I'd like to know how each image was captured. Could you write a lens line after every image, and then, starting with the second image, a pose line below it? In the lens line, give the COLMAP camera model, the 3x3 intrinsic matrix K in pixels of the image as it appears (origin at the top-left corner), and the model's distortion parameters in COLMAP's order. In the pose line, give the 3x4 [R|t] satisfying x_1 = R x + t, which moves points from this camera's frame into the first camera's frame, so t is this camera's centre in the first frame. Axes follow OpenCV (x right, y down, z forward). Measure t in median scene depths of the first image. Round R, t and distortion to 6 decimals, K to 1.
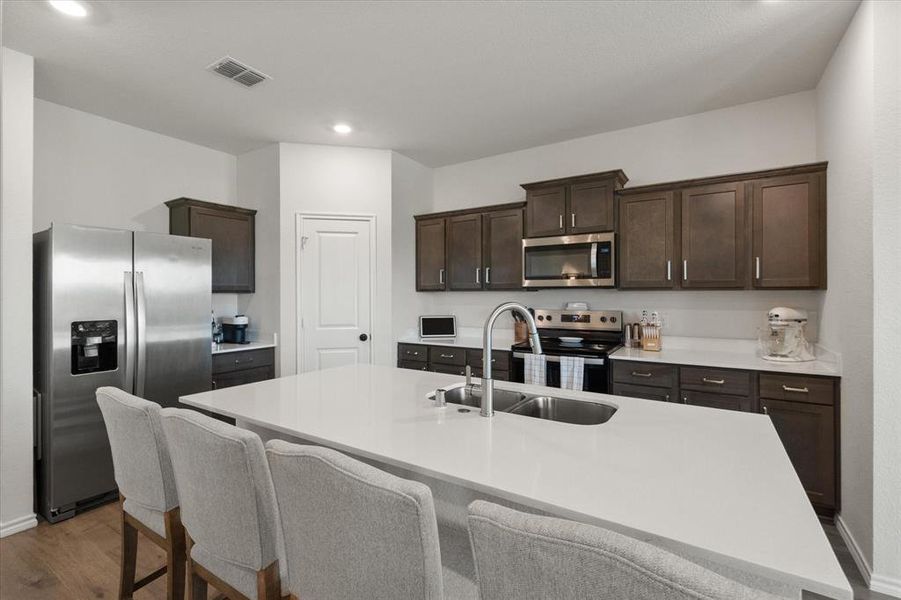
lens RADIAL K [[404.2, 0, 448.0], [0, 404.2, 293.6], [0, 0, 1]] dist [0.002496, -0.000199]
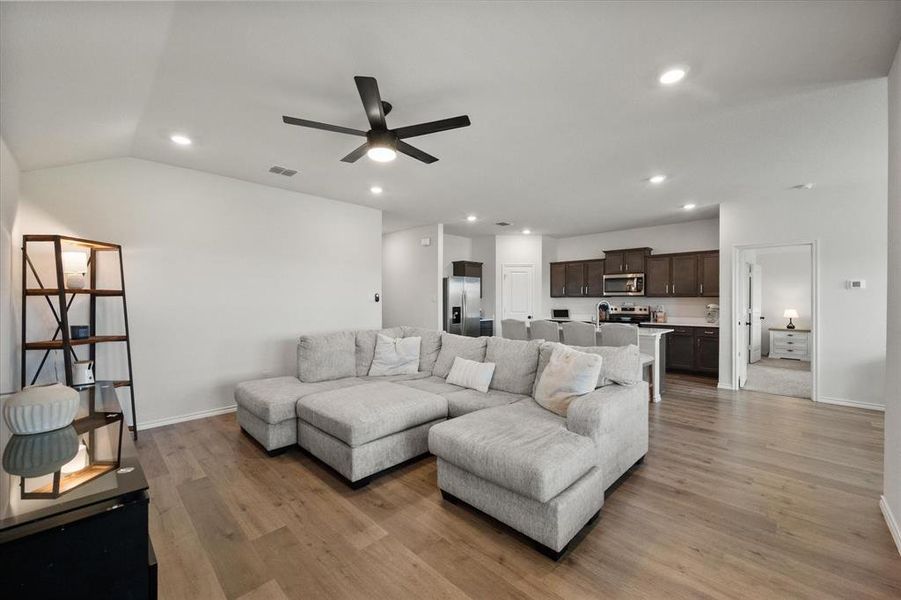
lens RADIAL K [[361.7, 0, 450.1], [0, 361.7, 300.8], [0, 0, 1]] dist [0.004130, -0.000287]
pose [[0.981651, 0.002527, -0.190668, -0.290832], [-0.001544, 0.999985, 0.005305, 0.003884], [0.190679, -0.004914, 0.981640, -1.237792]]
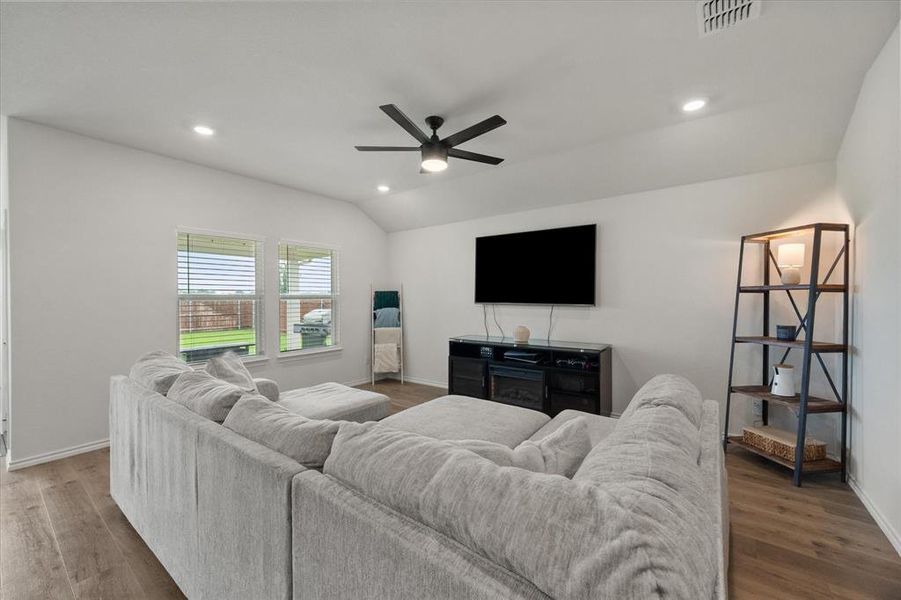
lens RADIAL K [[361.7, 0, 448.4], [0, 361.7, 302.4], [0, 0, 1]] dist [0.004130, -0.000287]
pose [[-0.997732, 0.002989, 0.067252, -0.653577], [0.003542, 0.999961, 0.008100, 0.012592], [-0.067225, 0.008320, -0.997703, 0.351457]]
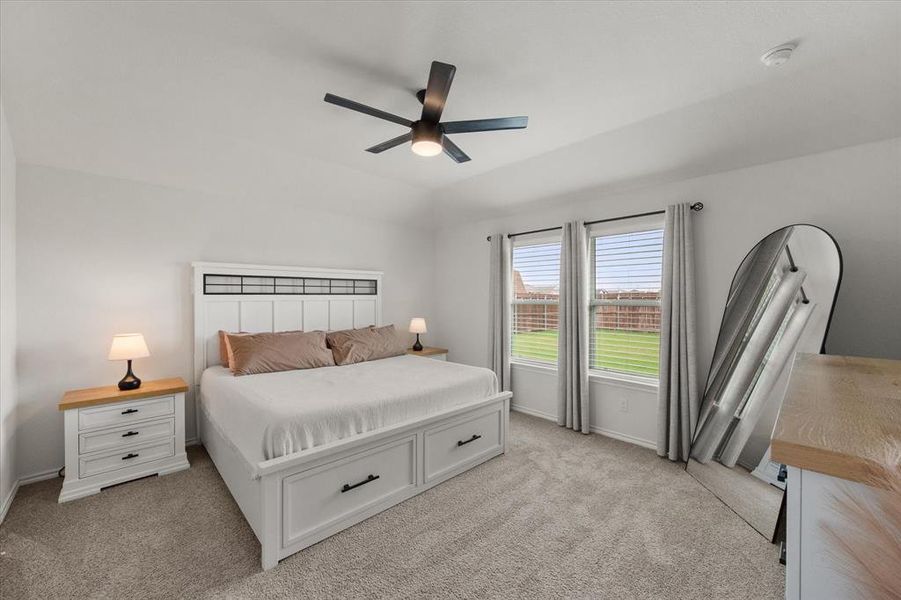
lens RADIAL K [[361.7, 0, 448.0], [0, 361.7, 297.3], [0, 0, 1]] dist [0.004130, -0.000287]
pose [[0.244224, -0.001422, 0.969718, 0.793606], [0.001357, 0.999998, 0.001125, -0.016132], [-0.969718, 0.001041, 0.244226, 0.569521]]
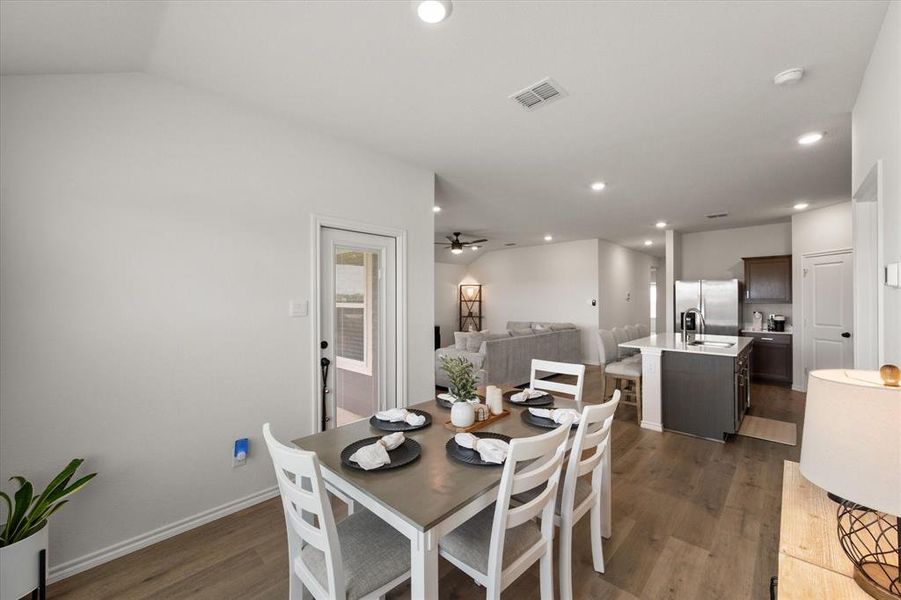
lens RADIAL K [[352.4, 0, 451.3], [0, 352.4, 302.1], [0, 0, 1]] dist [0.011144, 0.000209]
pose [[-0.192706, 0.003989, -0.981248, 1.447853], [0.002358, 0.999991, 0.003602, -0.015976], [0.981254, -0.001619, -0.192714, -0.139510]]
